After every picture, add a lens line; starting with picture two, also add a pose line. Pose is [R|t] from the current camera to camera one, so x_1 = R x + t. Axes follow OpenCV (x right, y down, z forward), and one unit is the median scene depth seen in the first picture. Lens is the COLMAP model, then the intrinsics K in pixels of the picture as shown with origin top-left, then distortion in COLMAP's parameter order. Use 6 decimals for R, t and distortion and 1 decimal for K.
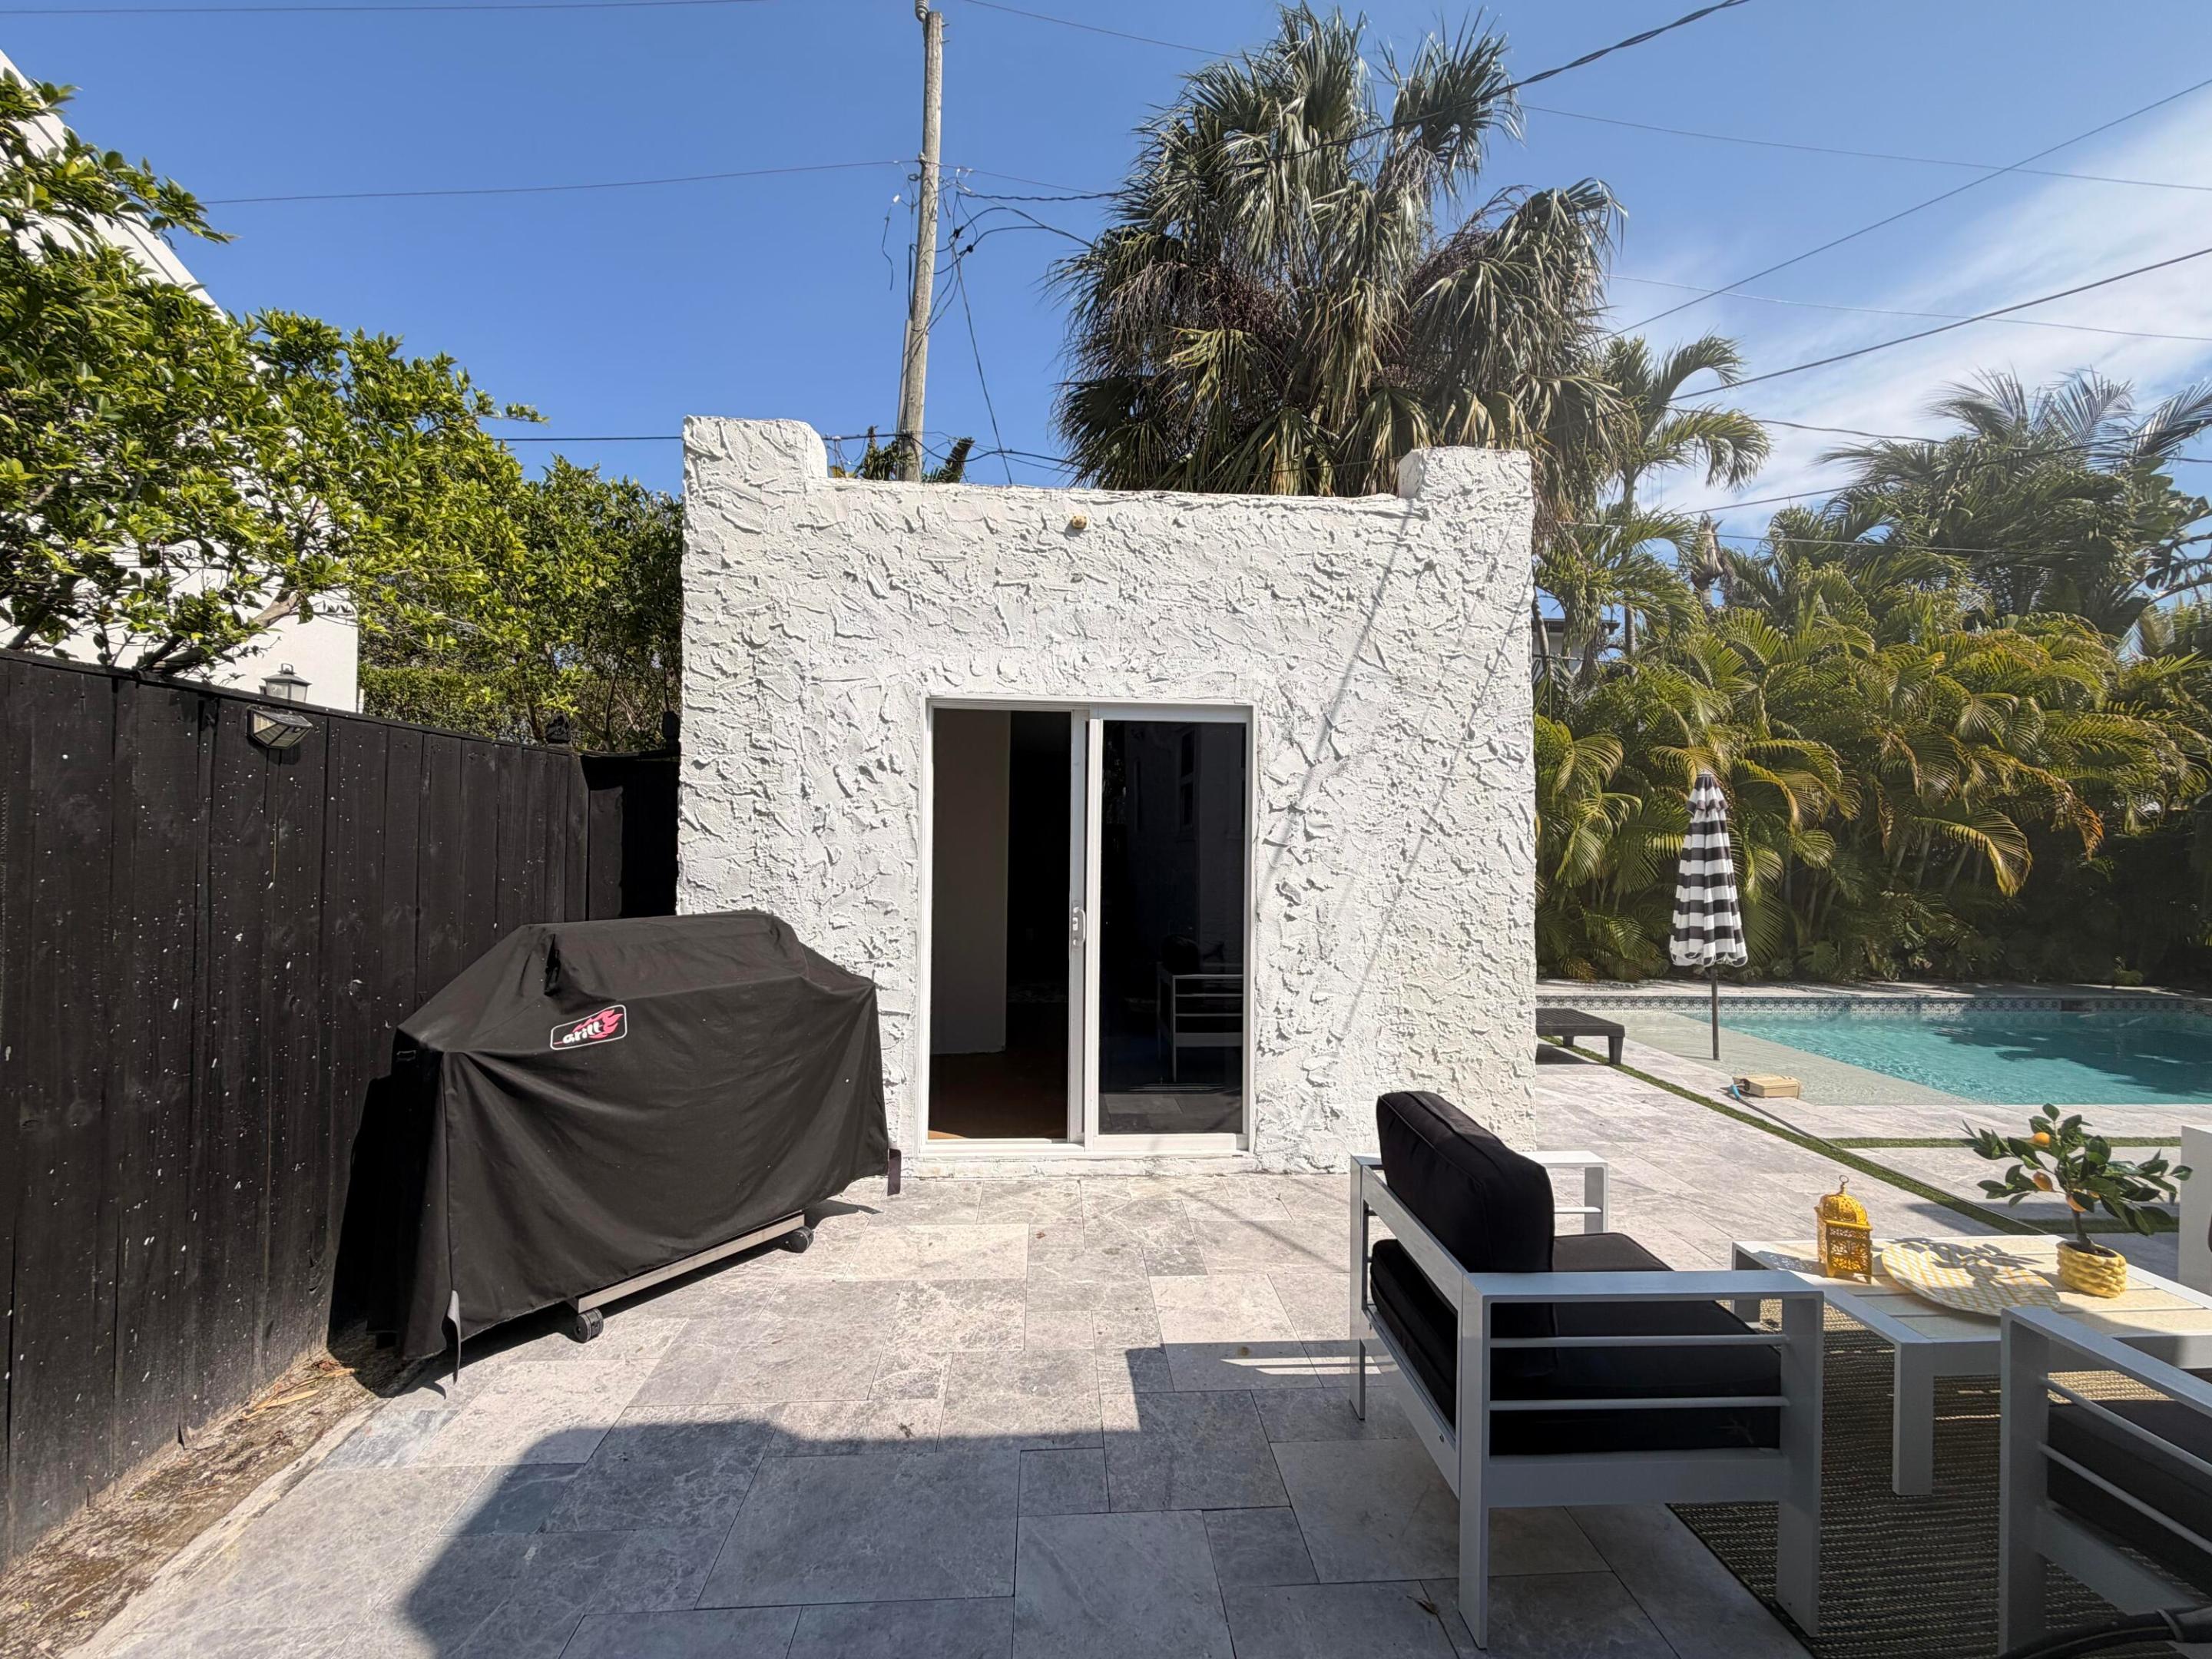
lens RADIAL K [[877.5, 0, 1101.8], [0, 877.5, 829.1], [0, 0, 1]] dist [-0.000087, 0.000225]
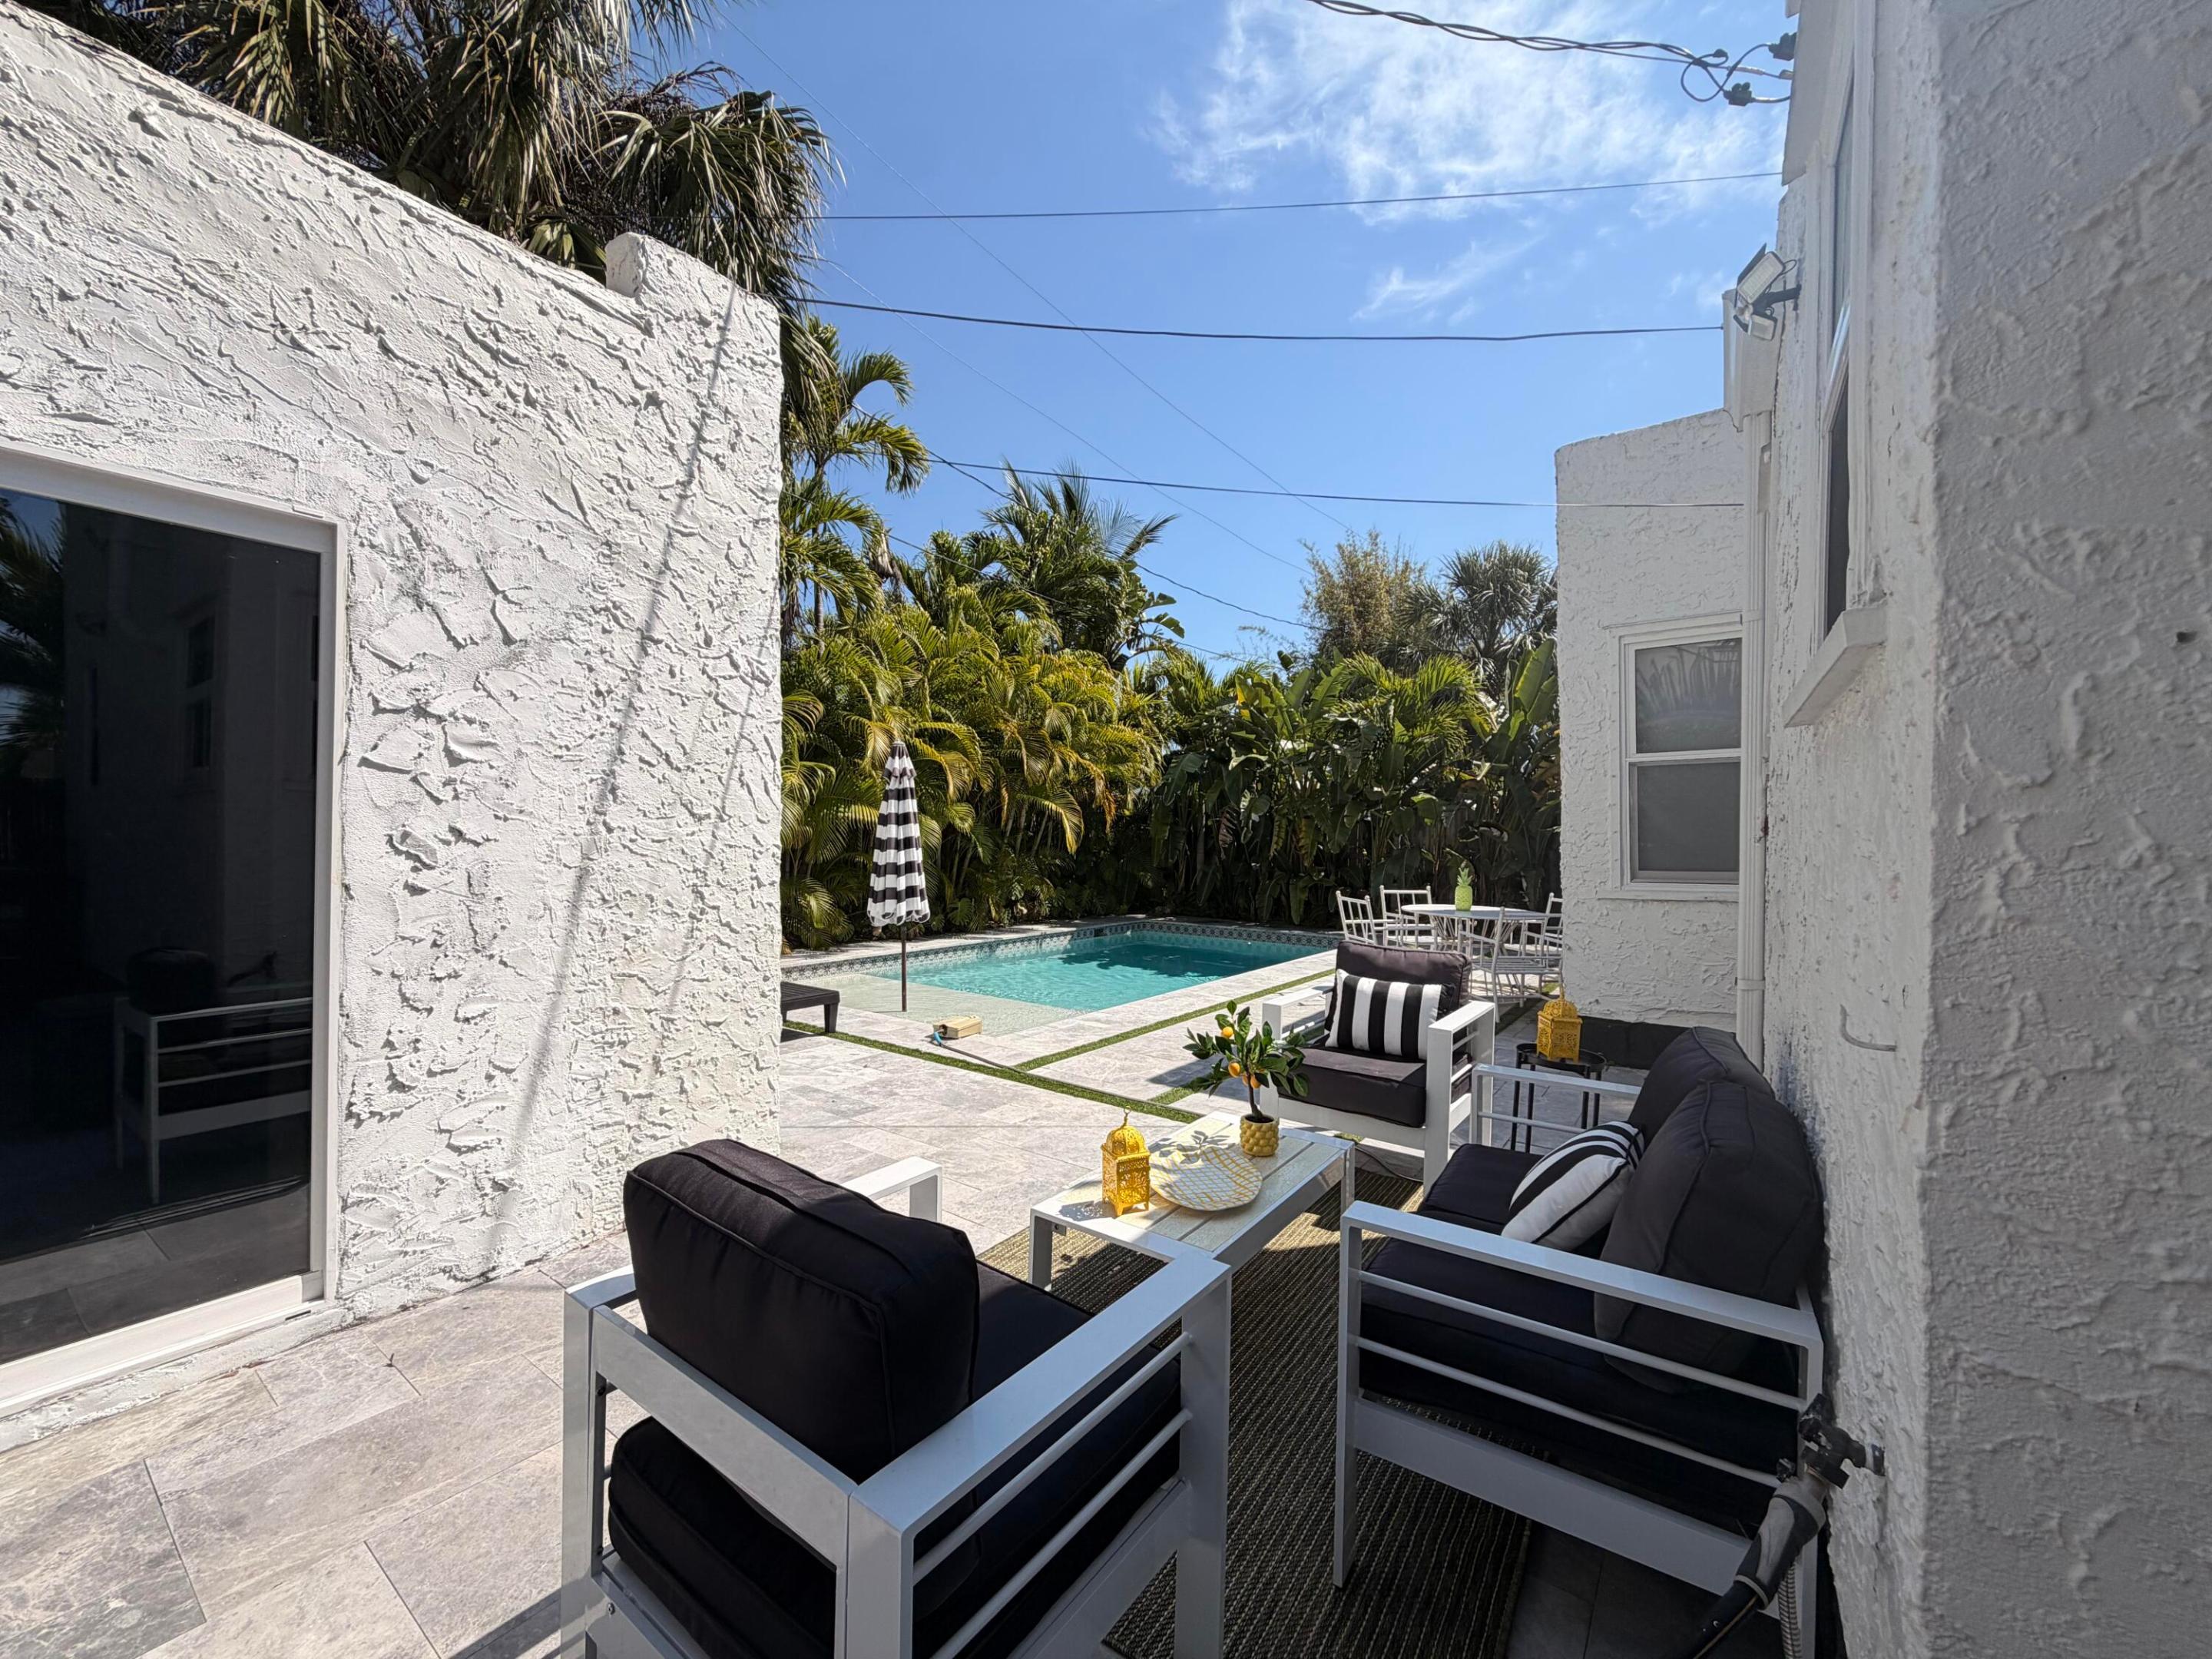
lens RADIAL K [[877.5, 0, 1103.2], [0, 877.5, 829.1], [0, 0, 1]] dist [-0.000087, 0.000225]
pose [[0.632879, -0.000238, 0.774251, 0.039042], [-0.013064, 0.999854, 0.010986, 0.039861], [-0.774140, -0.017068, 0.632784, 0.212916]]
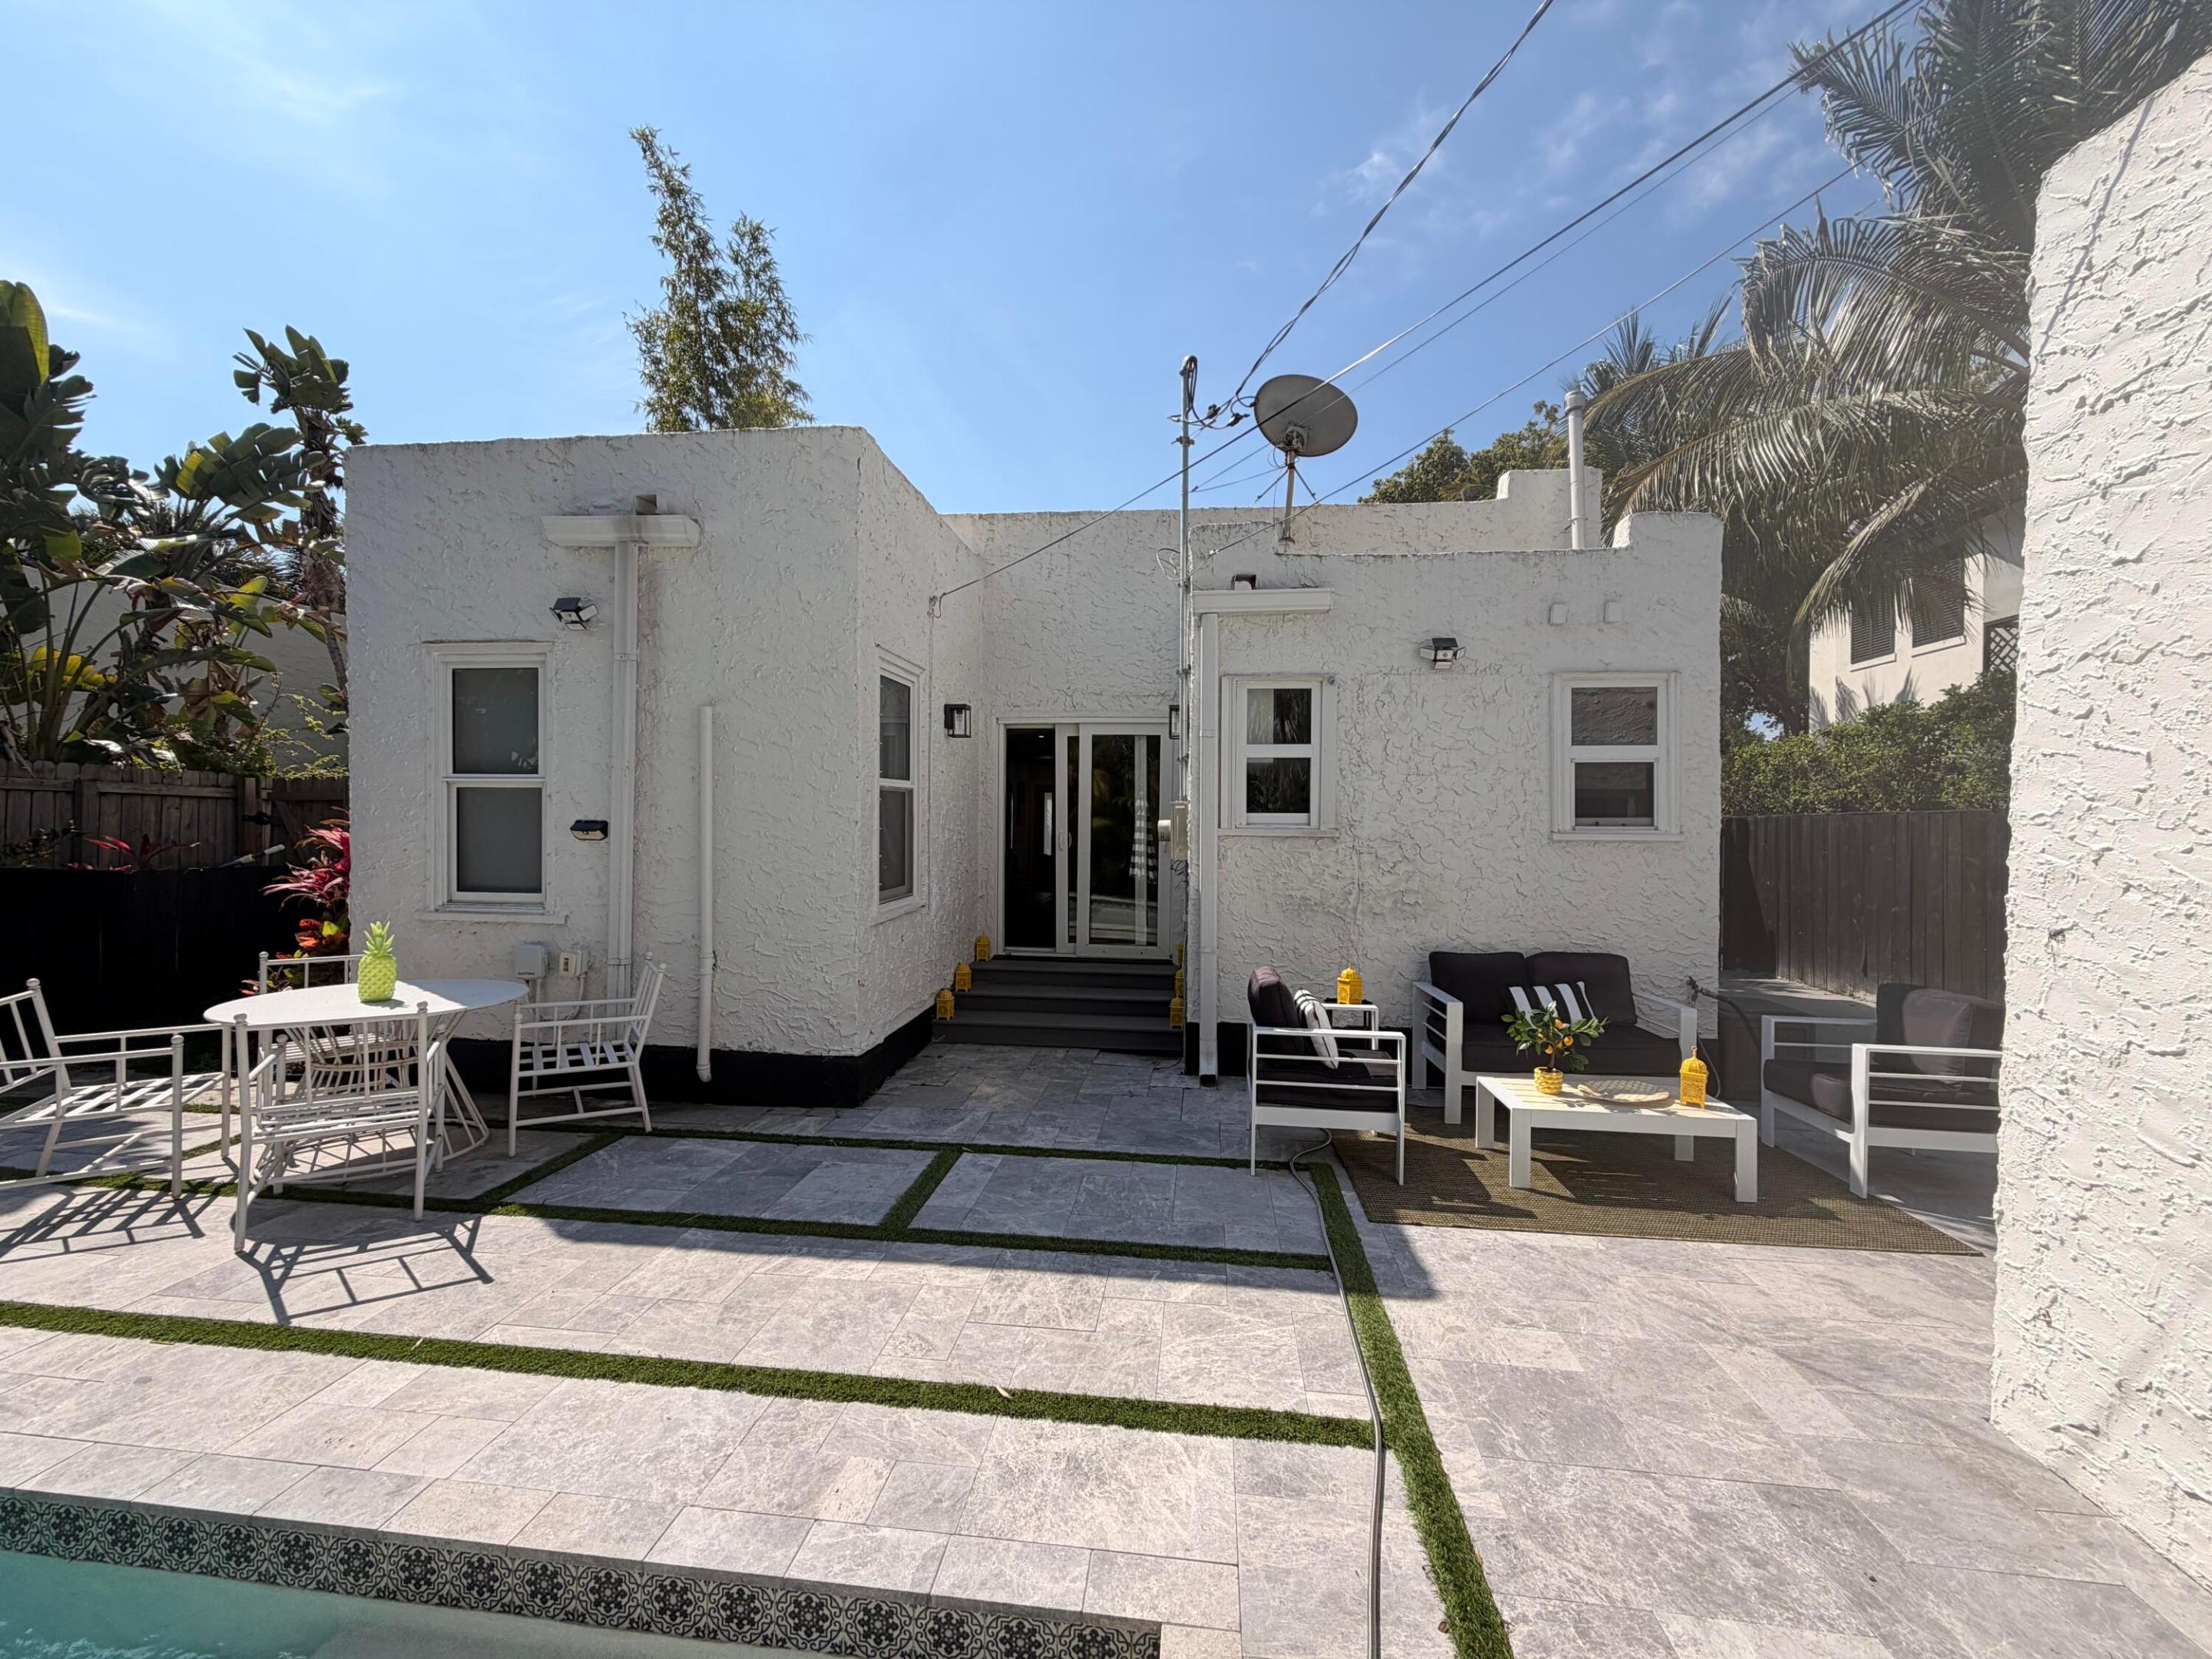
lens RADIAL K [[877.5, 0, 1104.3], [0, 877.5, 829.6], [0, 0, 1]] dist [-0.000087, 0.000225]
pose [[-0.982908, -0.028105, 0.181942, 0.869005], [-0.029288, 0.999564, -0.003820, 0.011163], [-0.181755, -0.009083, -0.983302, 1.492661]]
